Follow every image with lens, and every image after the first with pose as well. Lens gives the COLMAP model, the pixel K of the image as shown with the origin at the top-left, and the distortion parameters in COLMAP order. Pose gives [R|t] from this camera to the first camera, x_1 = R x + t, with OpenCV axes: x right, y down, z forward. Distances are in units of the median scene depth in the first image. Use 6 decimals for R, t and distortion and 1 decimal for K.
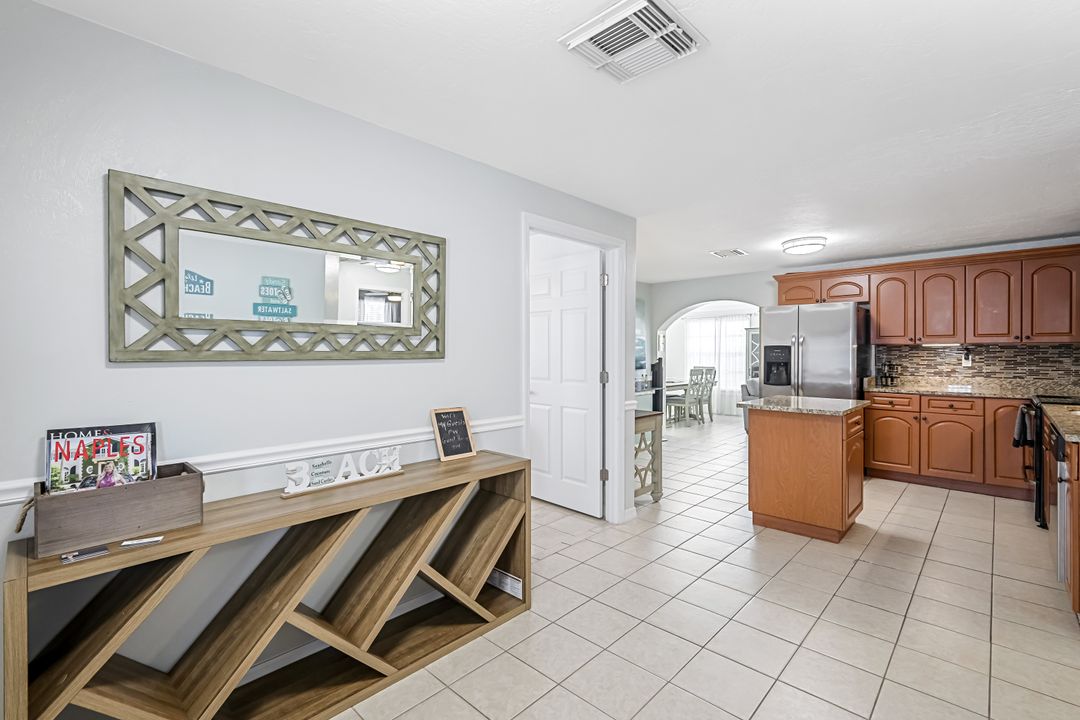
lens RADIAL K [[482.7, 0, 547.4], [0, 482.7, 356.1], [0, 0, 1]] dist [0.005909, 0.000380]
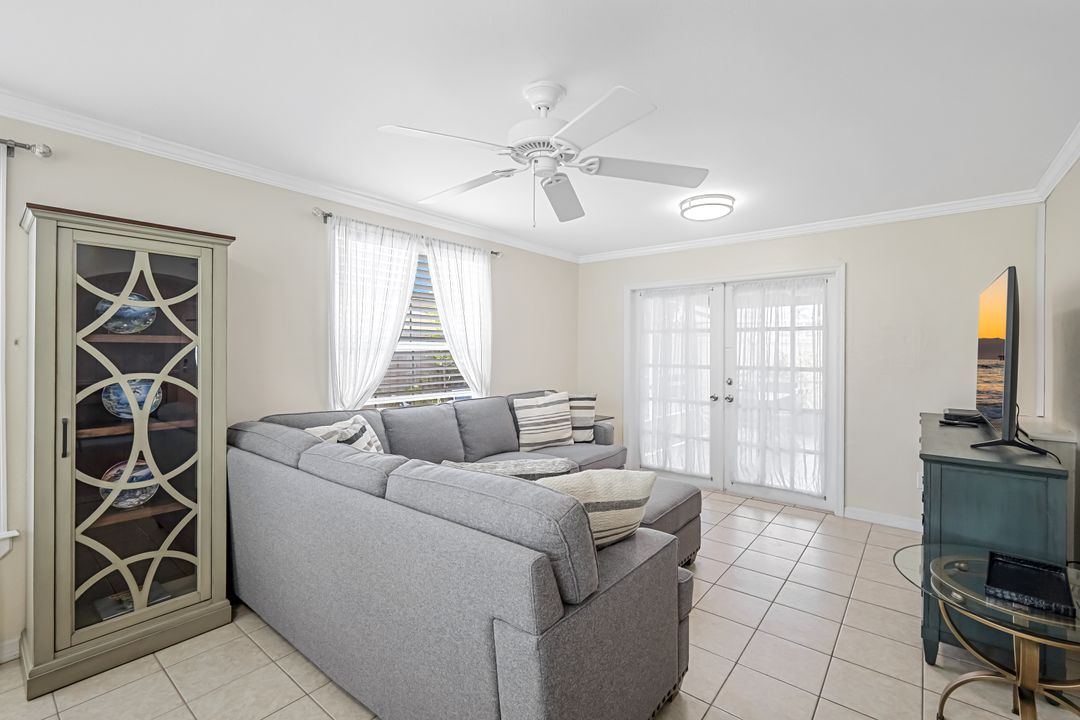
lens RADIAL K [[482.7, 0, 538.5], [0, 482.7, 353.0], [0, 0, 1]] dist [0.005909, 0.000380]
pose [[-0.069728, -0.002151, 0.997564, 0.418562], [0.003072, 0.999992, 0.002371, -0.001566], [-0.997561, 0.003230, -0.069721, 1.631858]]
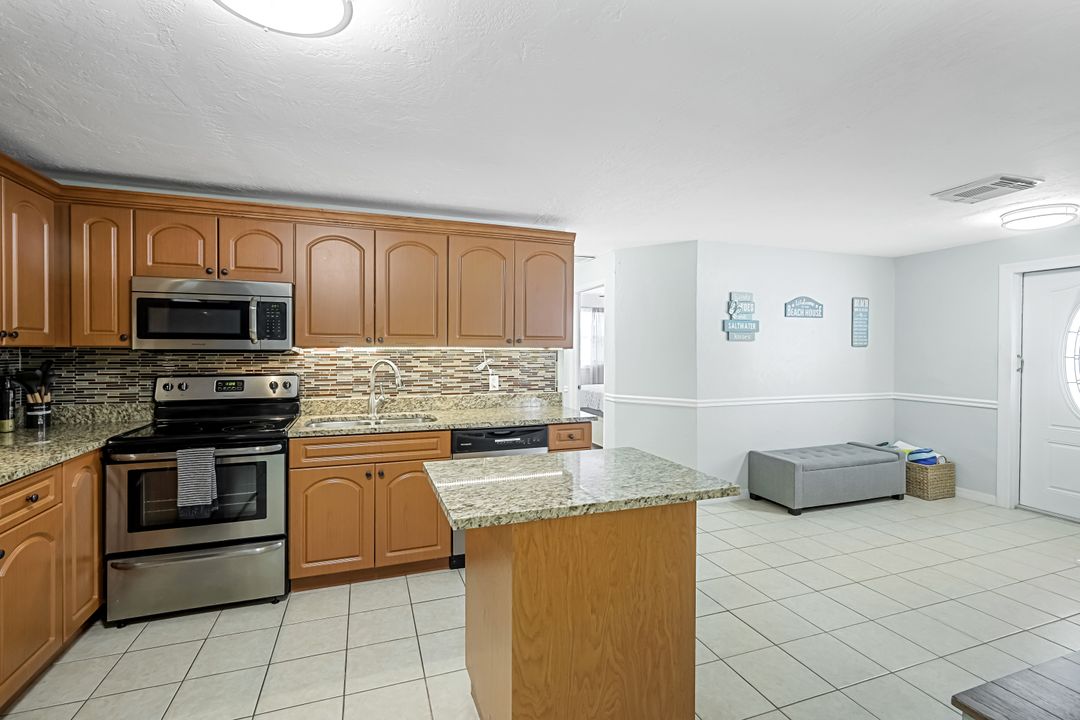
lens RADIAL K [[482.7, 0, 528.5], [0, 482.7, 352.6], [0, 0, 1]] dist [0.005909, 0.000380]
pose [[-0.878378, -0.005234, 0.477938, 0.250640], [0.002209, 0.999885, 0.015010, -0.023157], [-0.477961, 0.014240, -0.878266, 1.060757]]
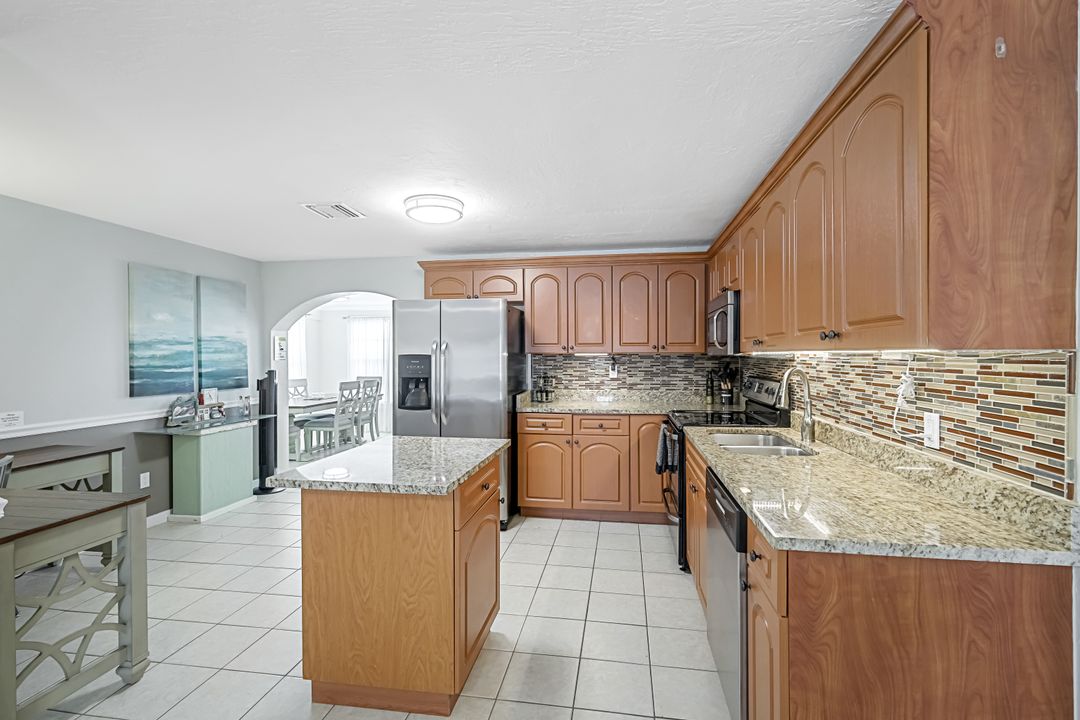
lens RADIAL K [[482.7, 0, 540.7], [0, 482.7, 359.8], [0, 0, 1]] dist [0.005909, 0.000380]
pose [[0.838012, -0.005526, 0.545624, 0.254384], [0.005512, 0.999983, 0.001662, -0.014756], [-0.545624, 0.001615, 0.838029, 0.312411]]
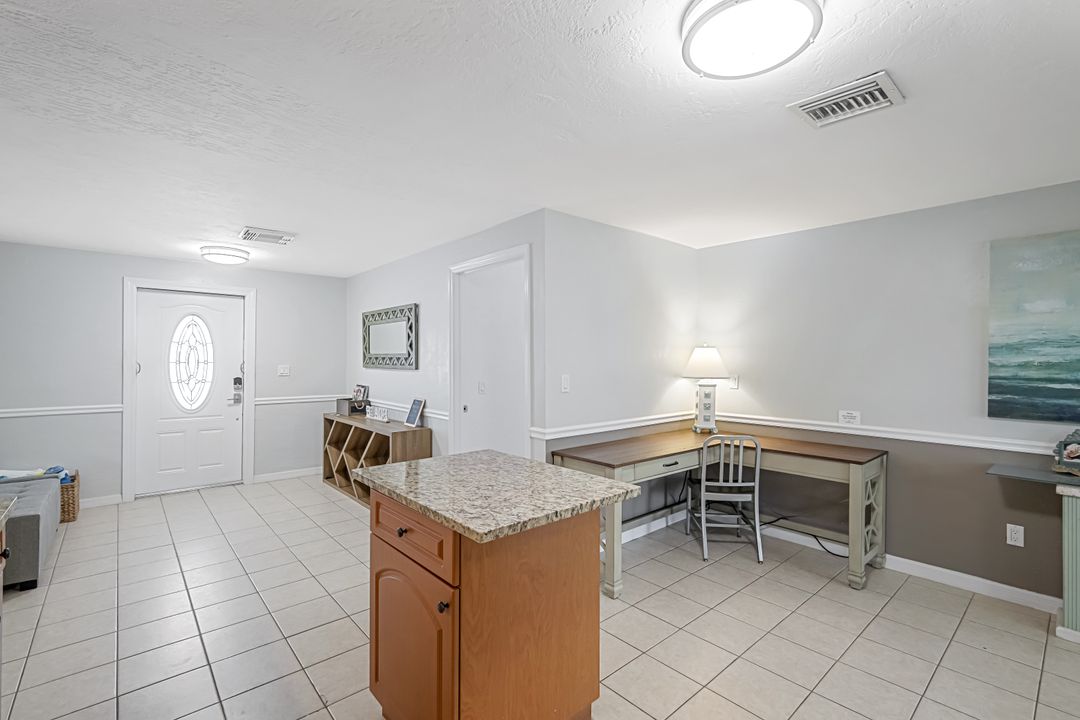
lens RADIAL K [[482.7, 0, 559.5], [0, 482.7, 361.6], [0, 0, 1]] dist [0.005909, 0.000380]
pose [[-0.092163, 0.006568, -0.995722, 0.751549], [-0.012218, 0.999896, 0.007726, -0.022838], [0.995669, 0.012877, -0.092074, 0.831235]]
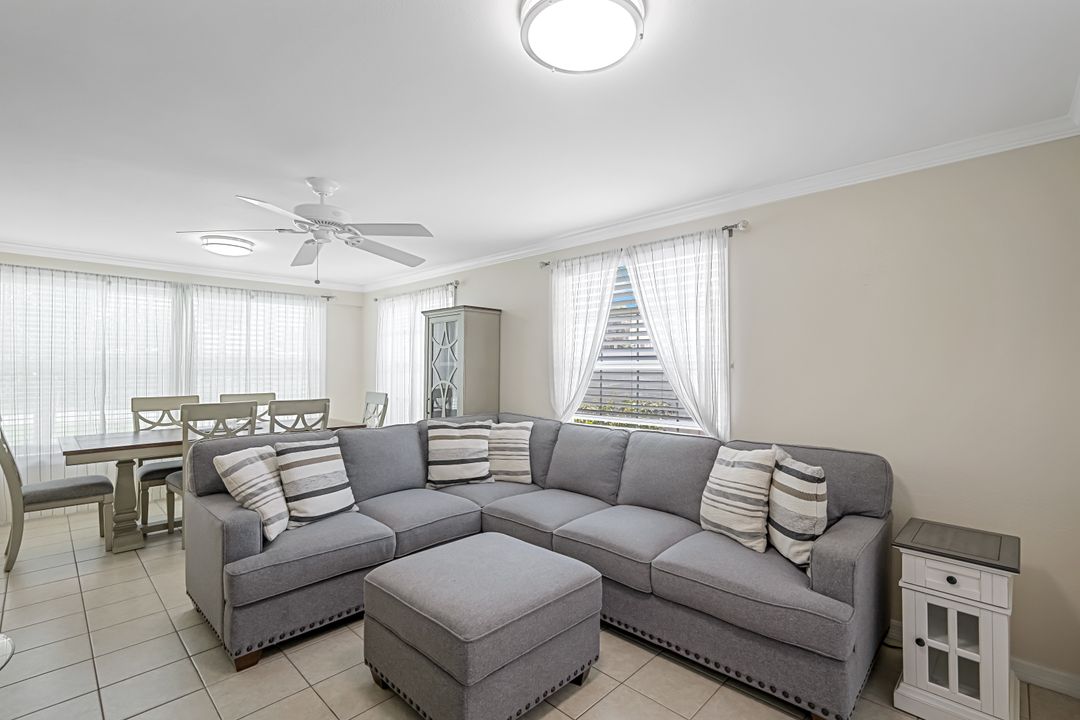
lens RADIAL K [[482.7, 0, 541.3], [0, 482.7, 365.1], [0, 0, 1]] dist [0.005909, 0.000380]
pose [[0.999852, 0.004241, -0.016700, 1.052481], [-0.004362, 0.999964, -0.007229, -0.006475], [0.016668, 0.007301, 0.999834, 1.075563]]
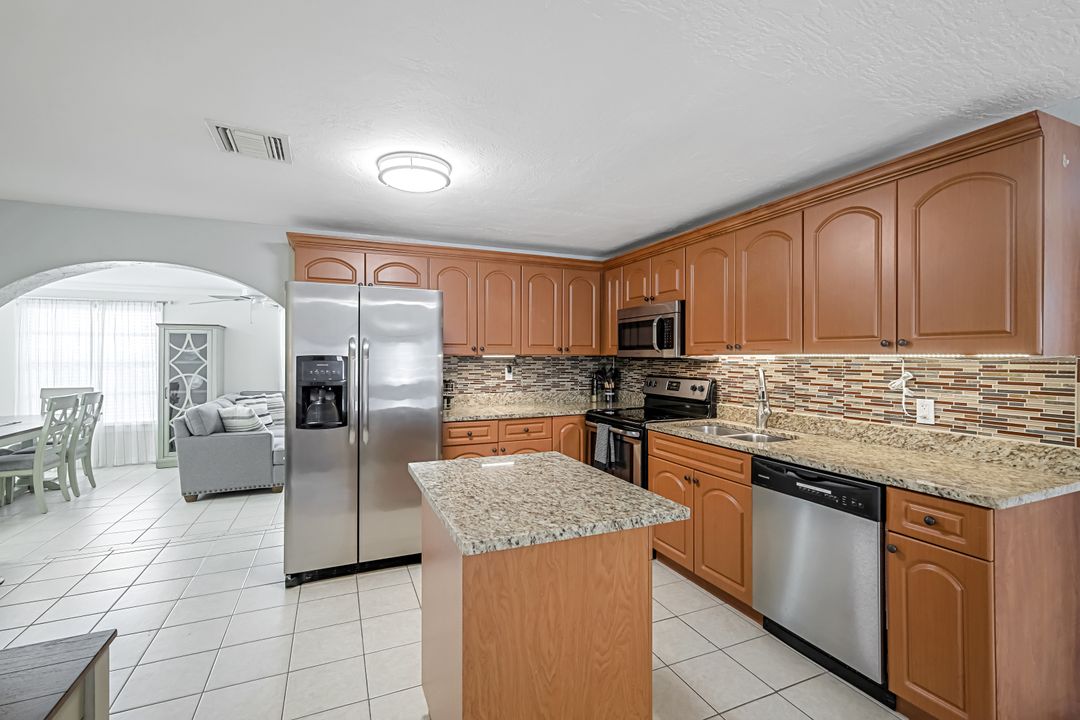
lens RADIAL K [[482.7, 0, 541.3], [0, 482.7, 357.0], [0, 0, 1]] dist [0.005909, 0.000380]
pose [[0.410144, 0.000486, 0.912021, 0.083819], [0.005967, 0.999977, -0.003216, -0.017749], [-0.912001, 0.006761, 0.410131, 0.583193]]
